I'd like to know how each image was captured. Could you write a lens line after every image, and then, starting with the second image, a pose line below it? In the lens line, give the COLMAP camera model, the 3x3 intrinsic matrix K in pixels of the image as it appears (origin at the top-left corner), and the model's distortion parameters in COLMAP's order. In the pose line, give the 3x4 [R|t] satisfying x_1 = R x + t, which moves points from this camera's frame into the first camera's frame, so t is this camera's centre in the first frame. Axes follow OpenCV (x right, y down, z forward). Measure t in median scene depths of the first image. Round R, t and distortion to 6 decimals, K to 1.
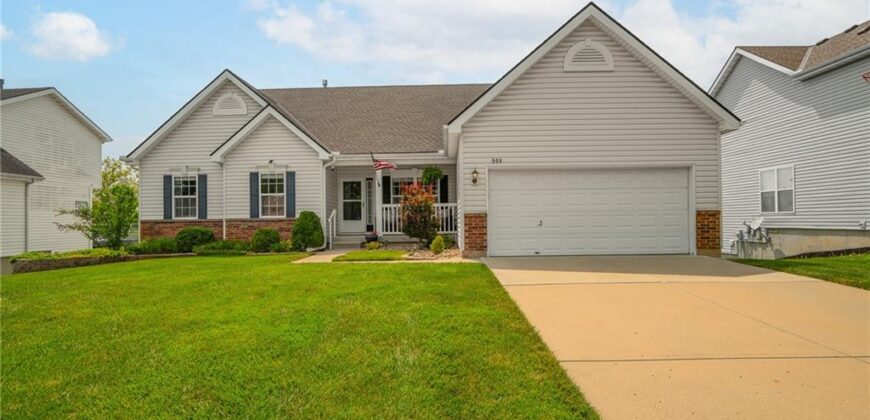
lens RADIAL K [[454.2, 0, 433.2], [0, 454.2, 213.0], [0, 0, 1]] dist [-0.003354, -0.000456]
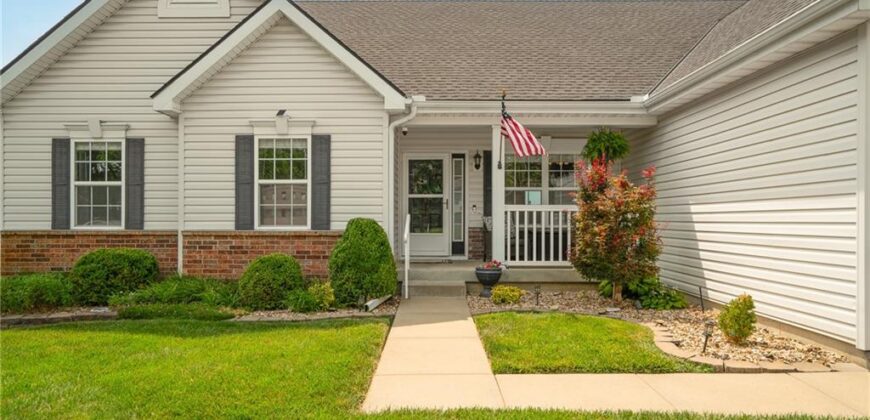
lens RADIAL K [[517.7, 0, 437.3], [0, 517.7, 213.3], [0, 0, 1]] dist [0.005411, 0.003500]
pose [[0.999163, 0.013869, 0.038482, -0.209673], [-0.014352, 0.999821, 0.012307, -0.016166], [-0.038304, -0.012849, 0.999184, 0.440840]]
